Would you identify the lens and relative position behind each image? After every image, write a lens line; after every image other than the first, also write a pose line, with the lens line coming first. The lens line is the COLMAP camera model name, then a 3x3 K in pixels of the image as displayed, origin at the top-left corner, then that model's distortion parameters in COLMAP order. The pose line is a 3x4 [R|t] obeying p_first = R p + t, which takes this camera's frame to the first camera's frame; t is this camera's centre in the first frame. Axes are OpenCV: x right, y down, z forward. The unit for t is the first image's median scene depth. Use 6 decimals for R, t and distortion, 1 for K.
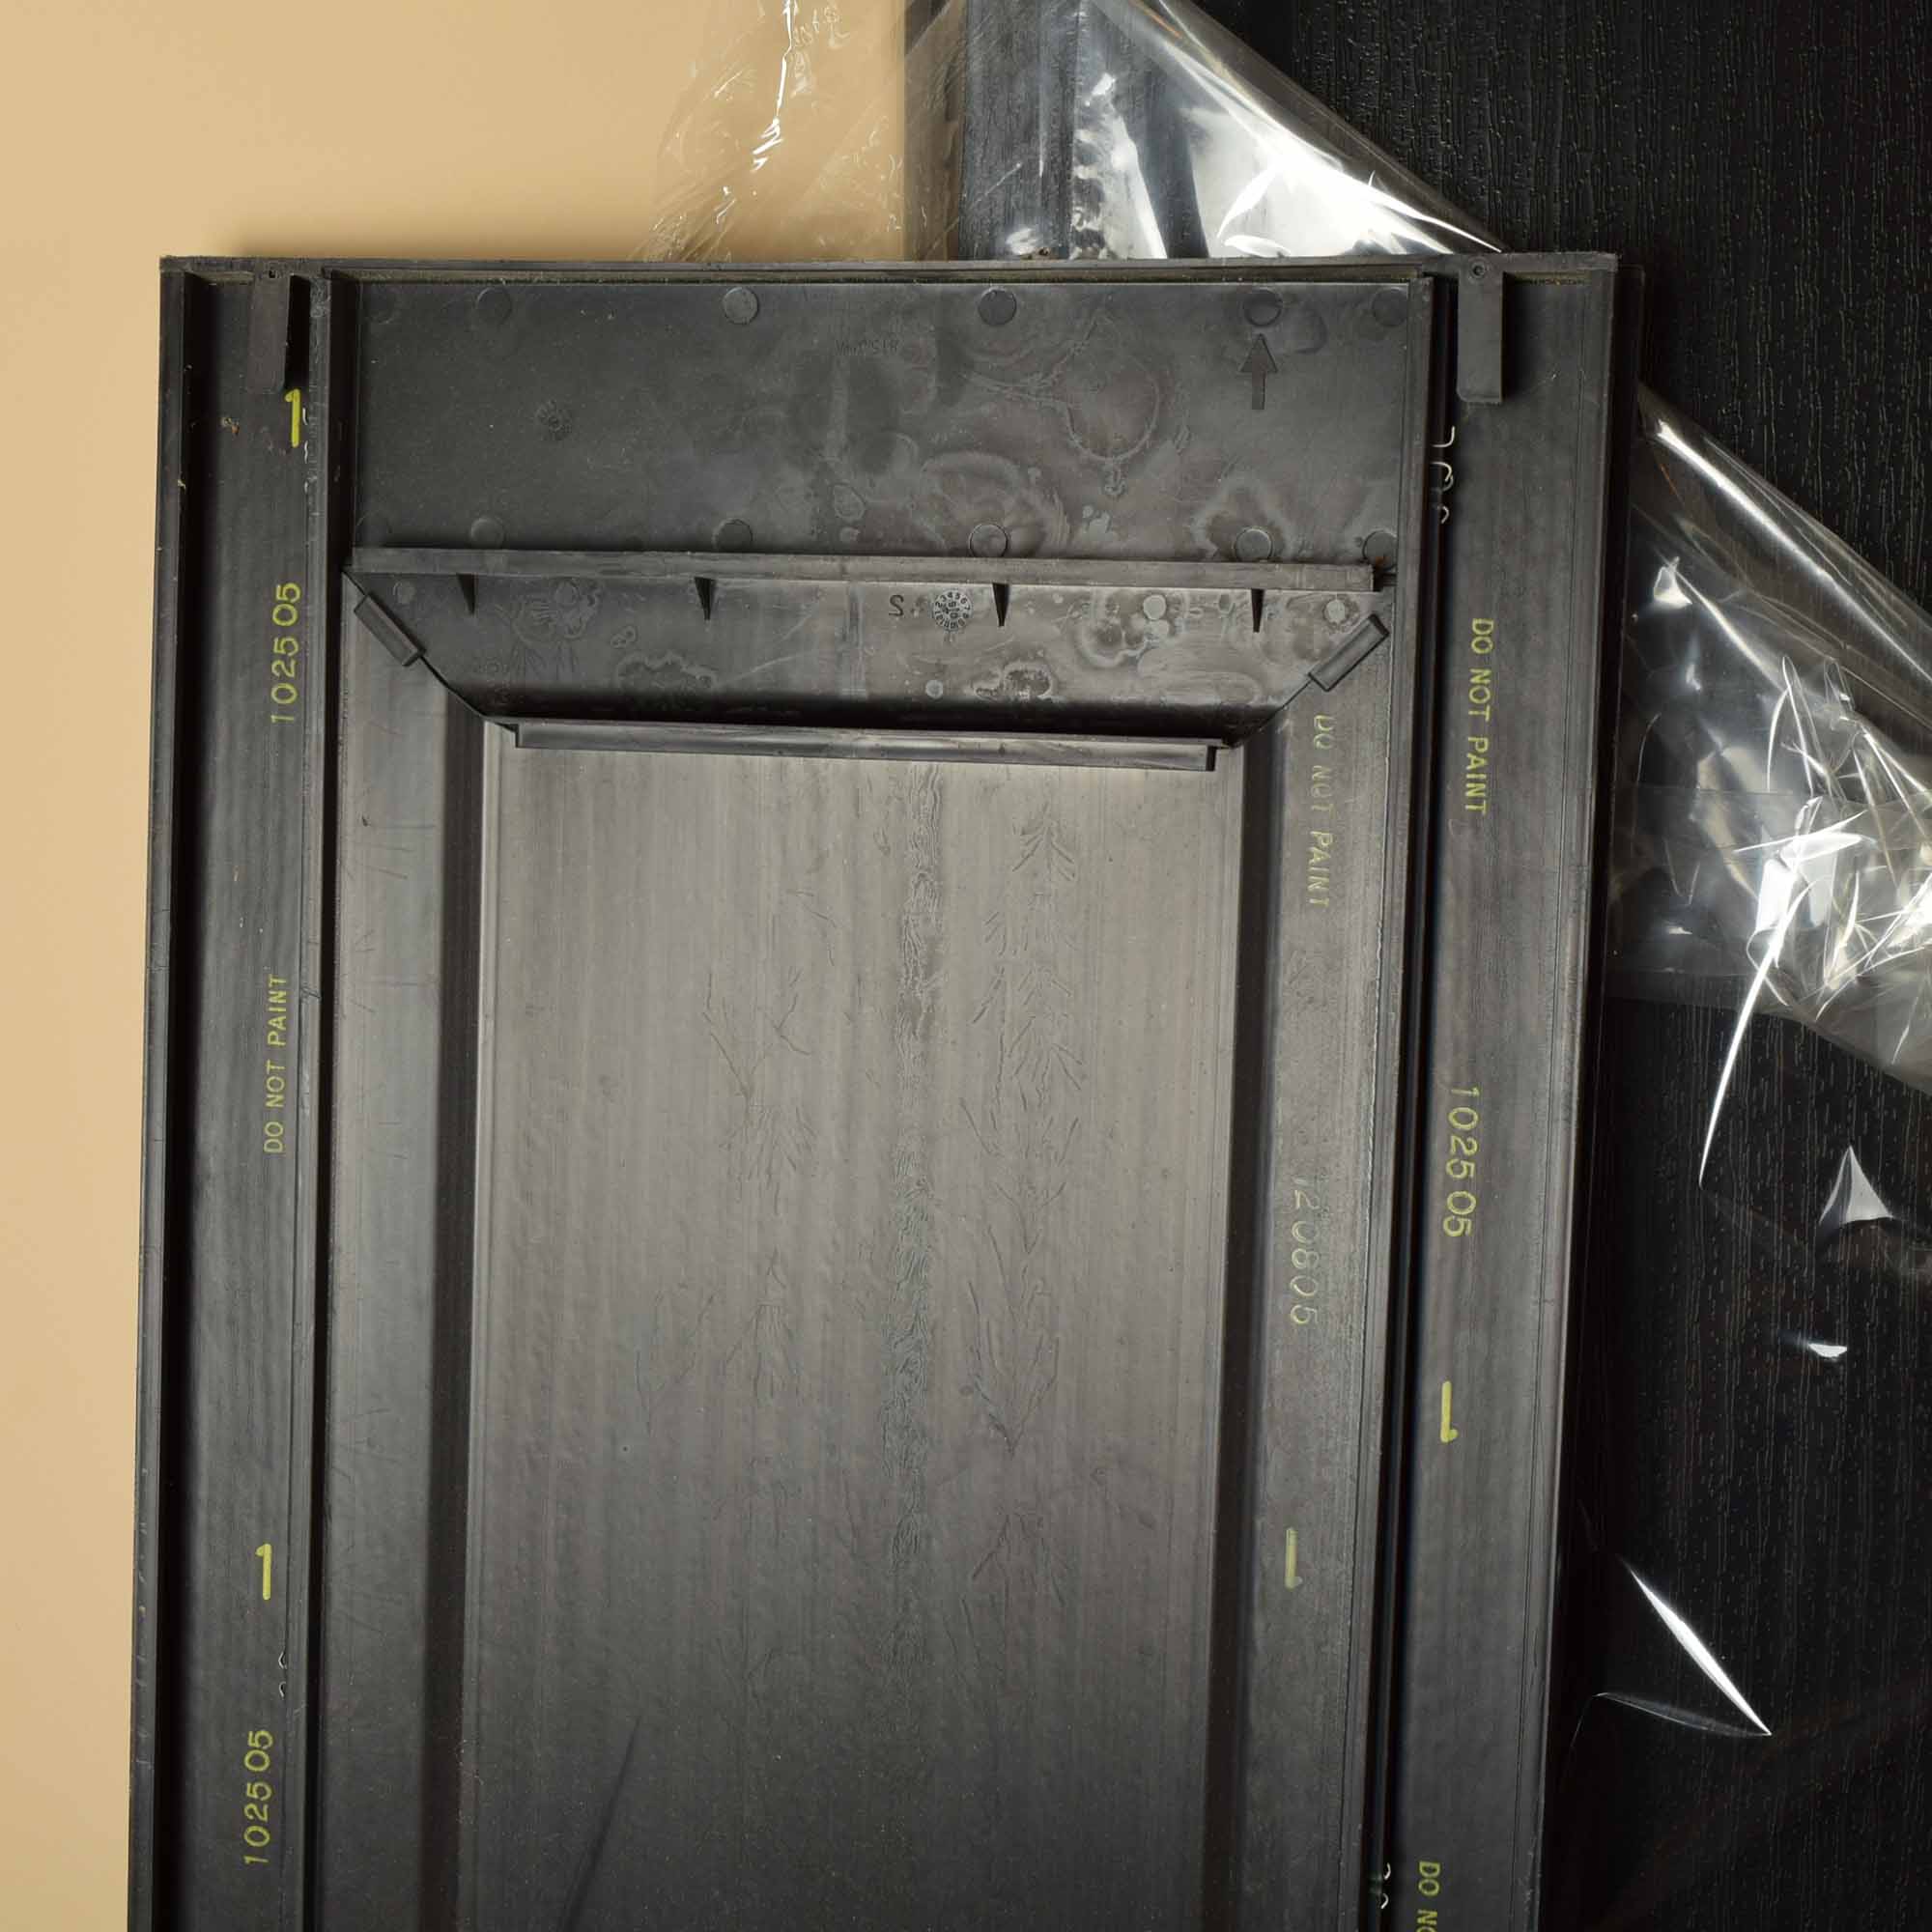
lens RADIAL K [[3145.6, 0, 955.4], [0, 3145.6, 965.1], [0, 0, 1]] dist [0.017912, 0.000000]
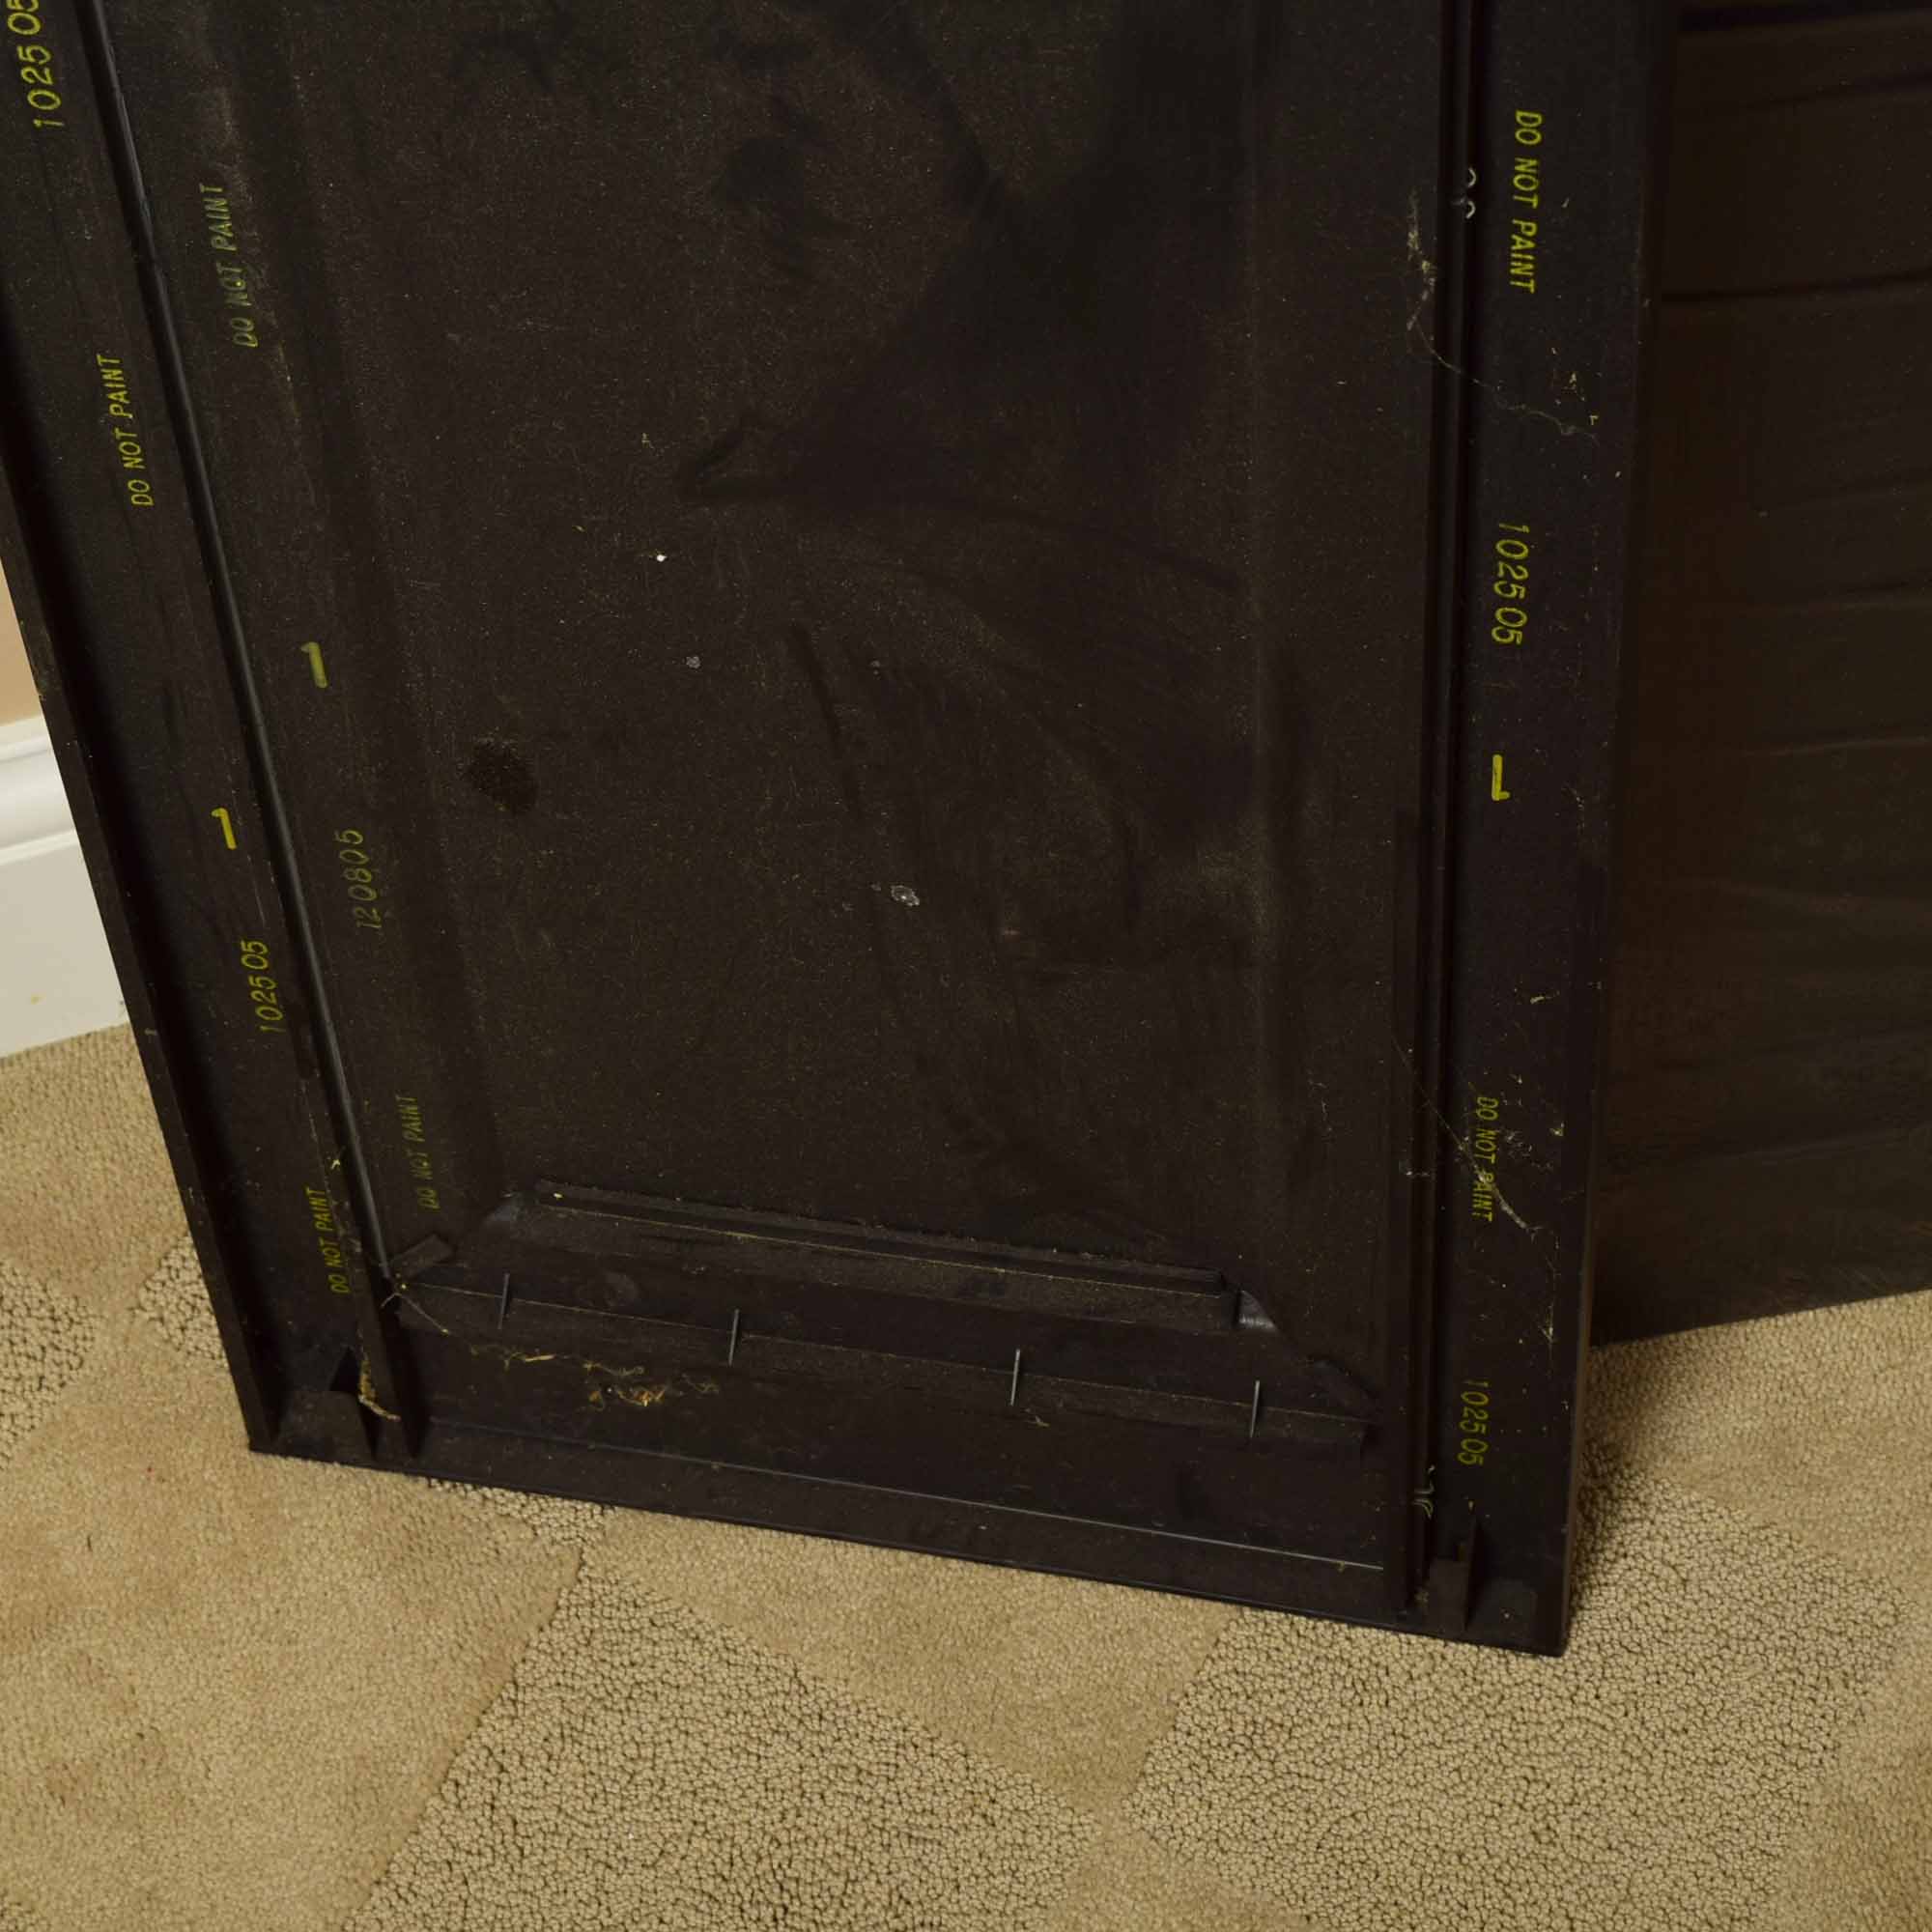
lens RADIAL K [[5000.9, 0, 961.0], [0, 5000.9, 967.7], [0, 0, 1]] dist [-0.041501, 0.000000]
pose [[0.994373, -0.102638, -0.026231, 0.028782], [0.089622, 0.683013, 0.724887, -0.830749], [-0.056485, -0.723159, 0.688368, -0.044225]]
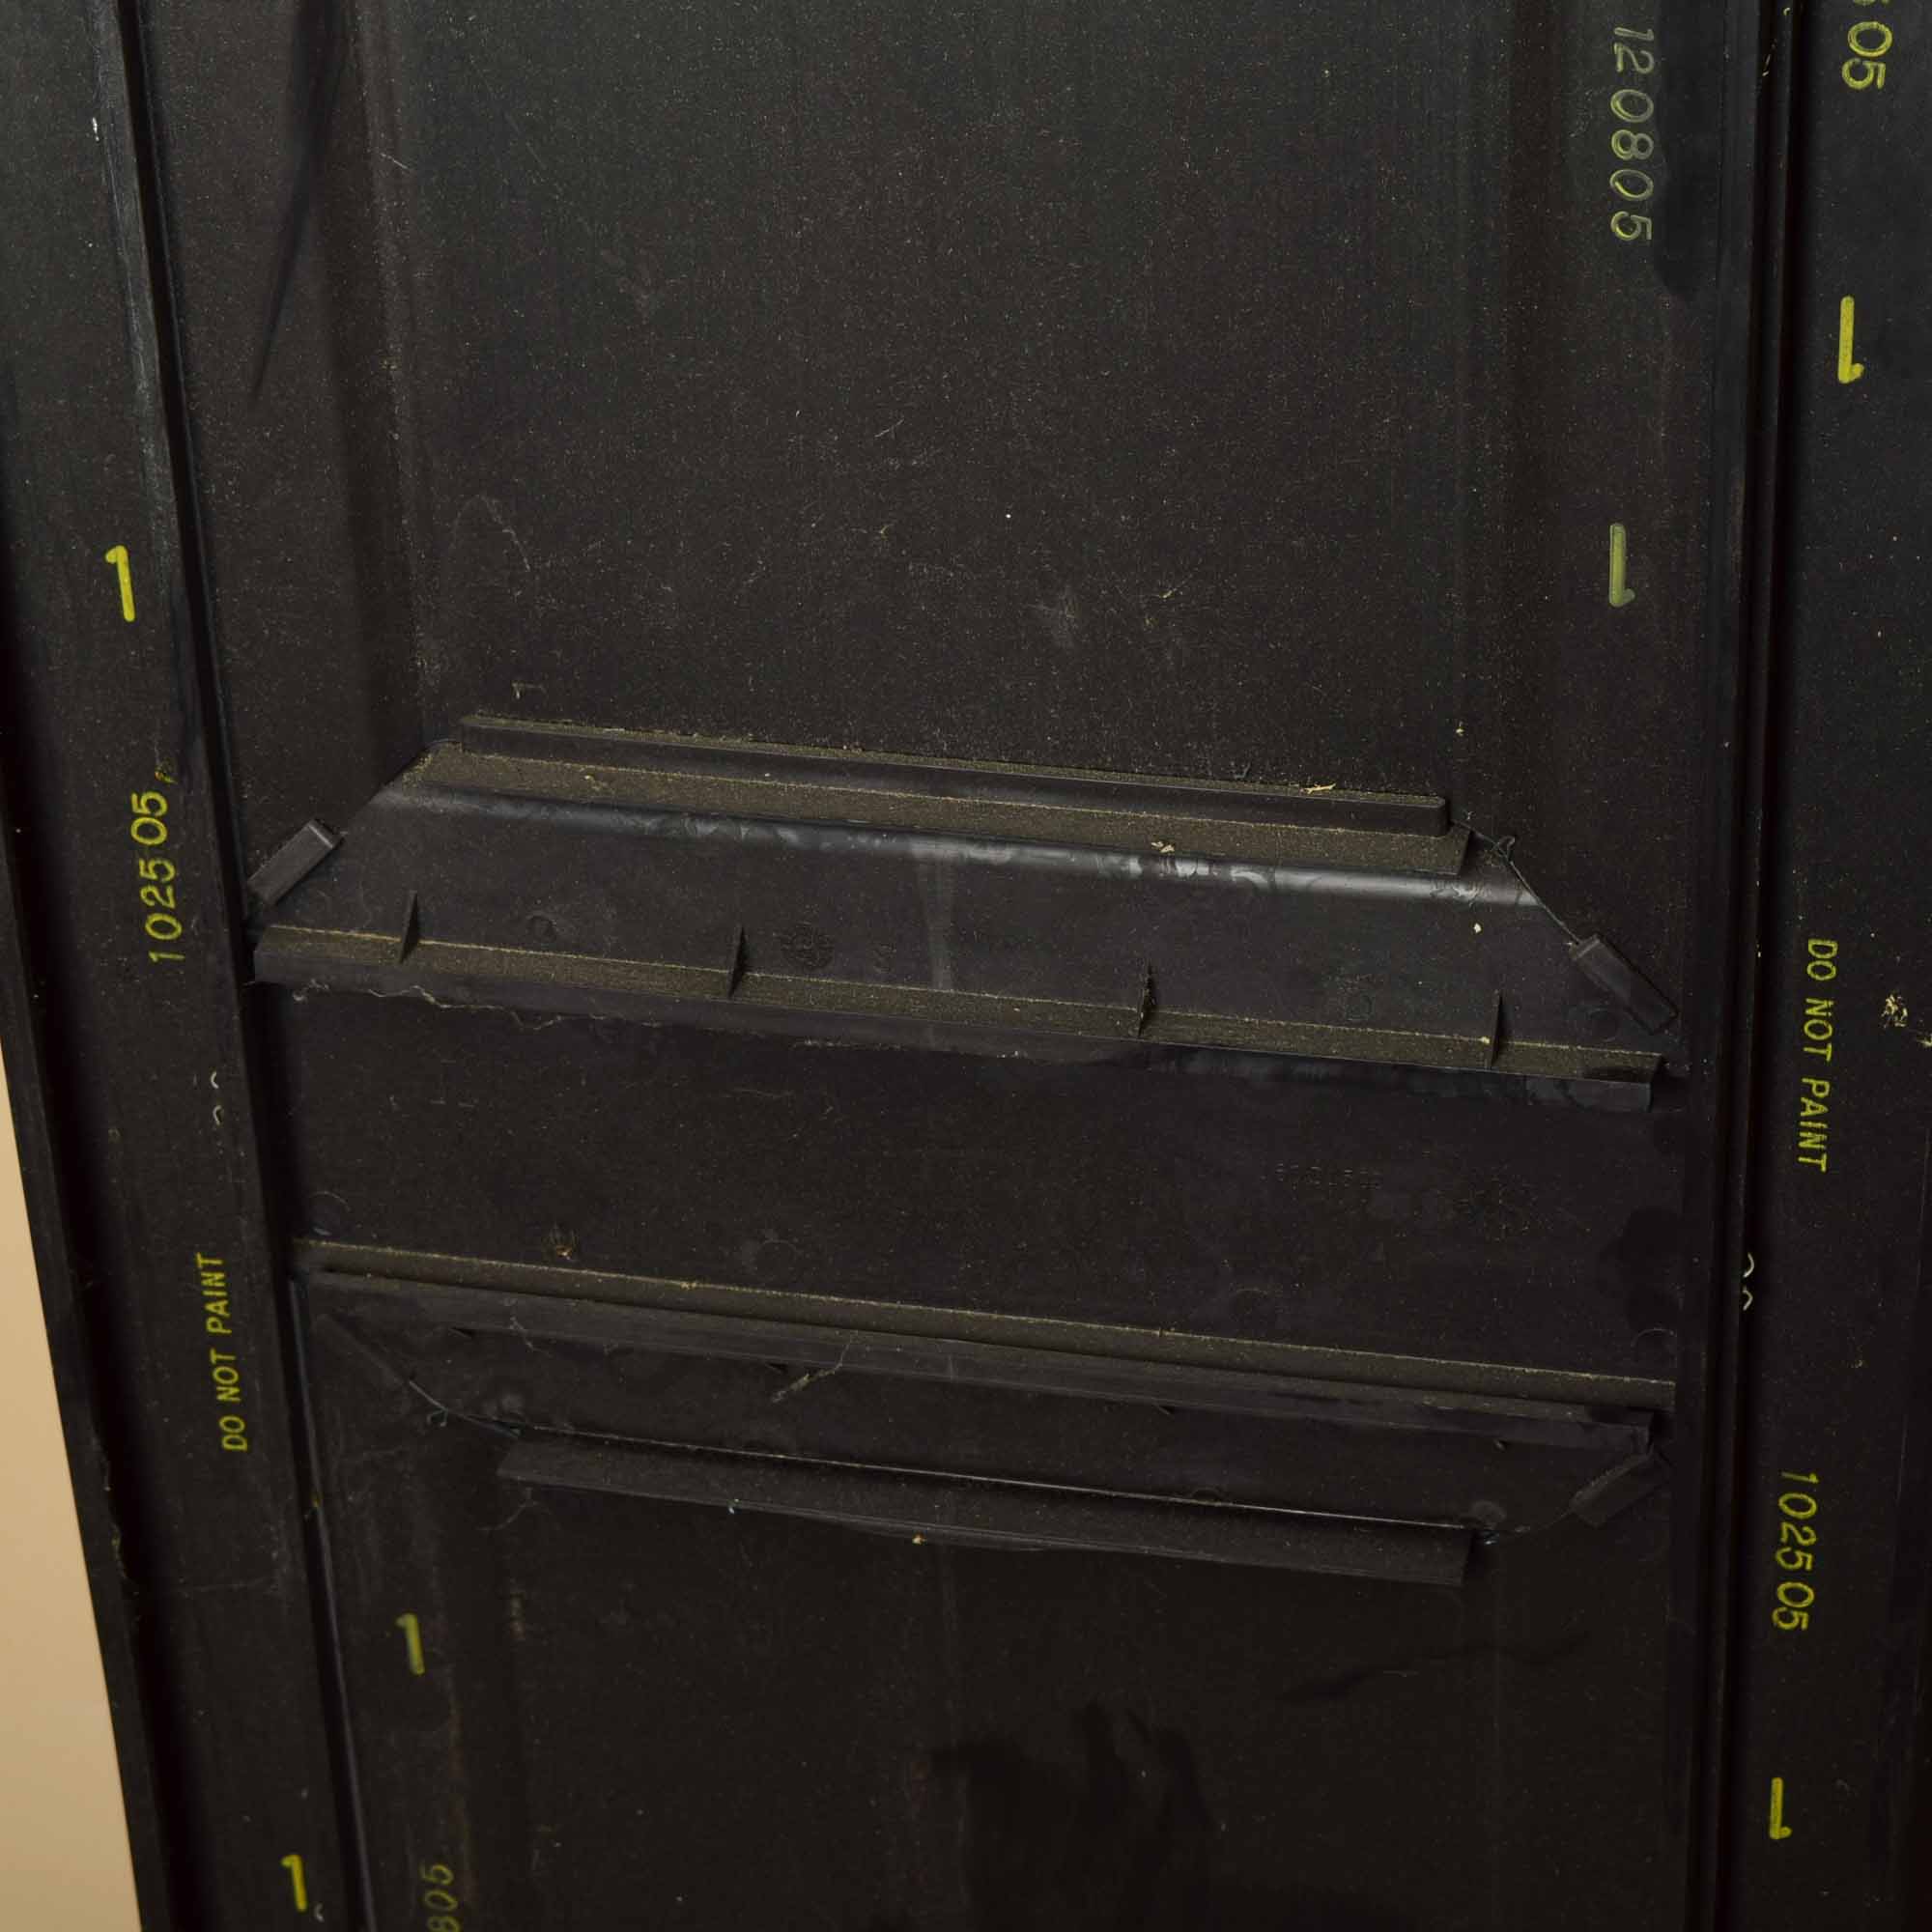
lens RADIAL K [[5000.9, 0, 979.2], [0, 5000.9, 964.5], [0, 0, 1]] dist [-0.041501, 0.000000]
pose [[0.997194, -0.062576, -0.041094, 0.019464], [0.074262, 0.896258, 0.437272, -0.561465], [0.009468, -0.439097, 0.898390, -0.030194]]
